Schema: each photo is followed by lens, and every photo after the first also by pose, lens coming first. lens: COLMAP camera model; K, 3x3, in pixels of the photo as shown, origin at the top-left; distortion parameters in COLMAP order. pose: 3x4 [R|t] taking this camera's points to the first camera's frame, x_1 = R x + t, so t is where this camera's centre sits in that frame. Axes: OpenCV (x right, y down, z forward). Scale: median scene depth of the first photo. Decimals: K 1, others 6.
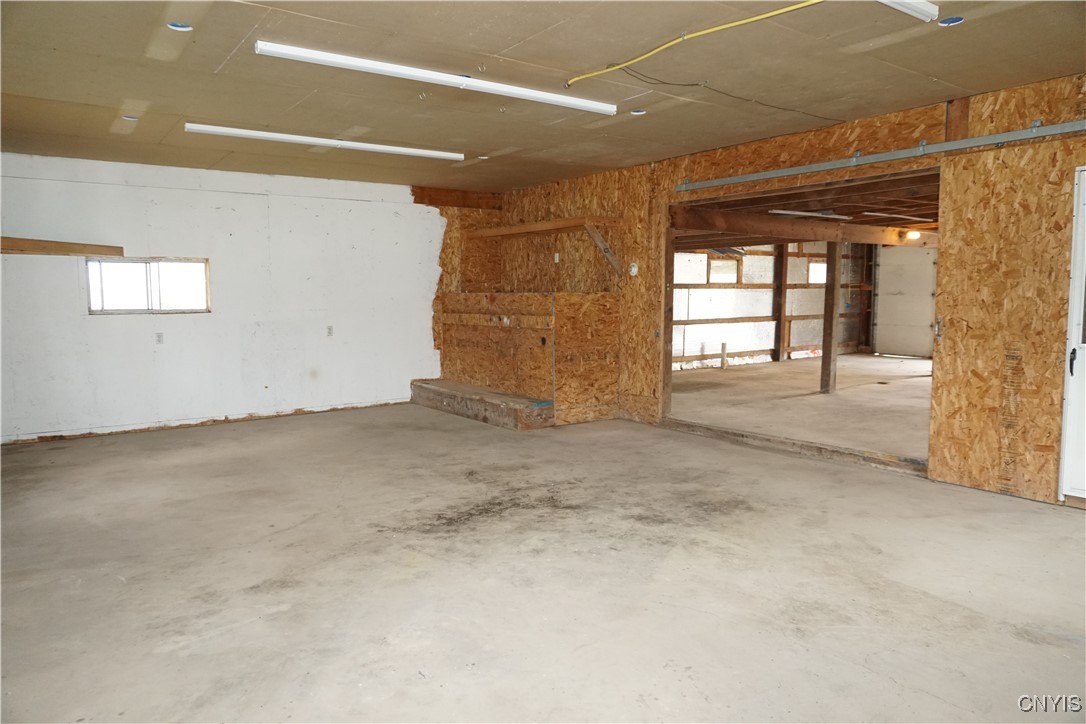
lens RADIAL K [[722.2, 0, 543.5], [0, 722.2, 360.8], [0, 0, 1]] dist [-0.048452, 0.026787]
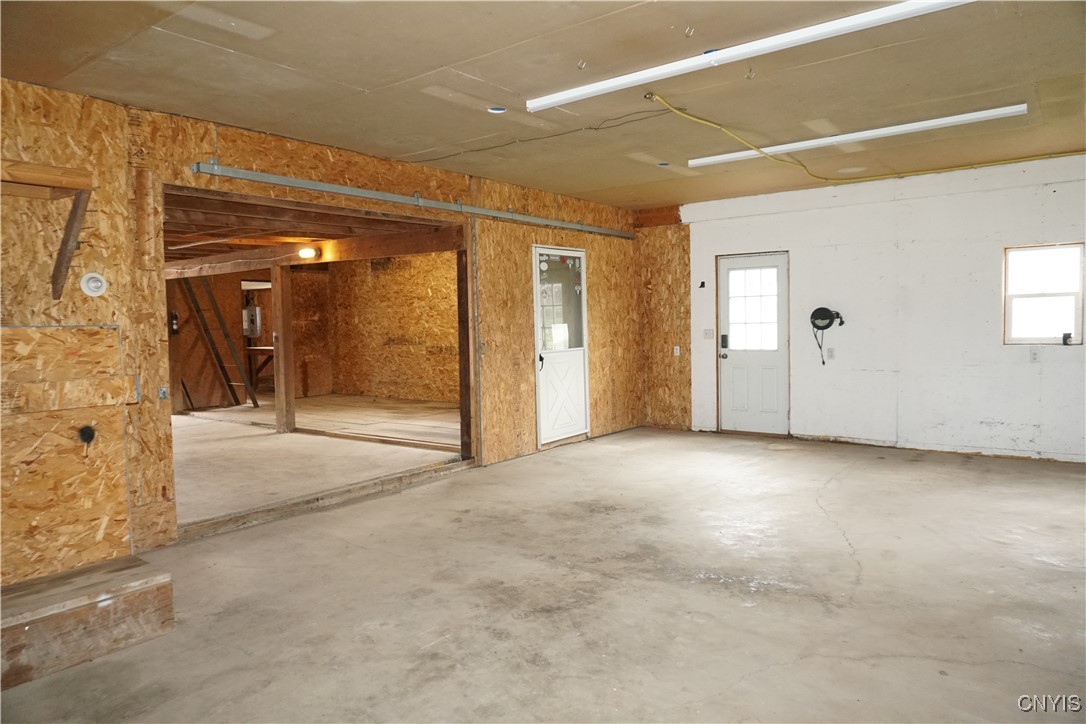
lens RADIAL K [[722.2, 0, 543.4], [0, 722.2, 363.6], [0, 0, 1]] dist [-0.048452, 0.026787]
pose [[-0.291223, -0.044970, 0.955598, -0.721970], [0.108835, 0.990852, 0.079797, -0.108296], [-0.950444, 0.127241, -0.283664, 1.234833]]
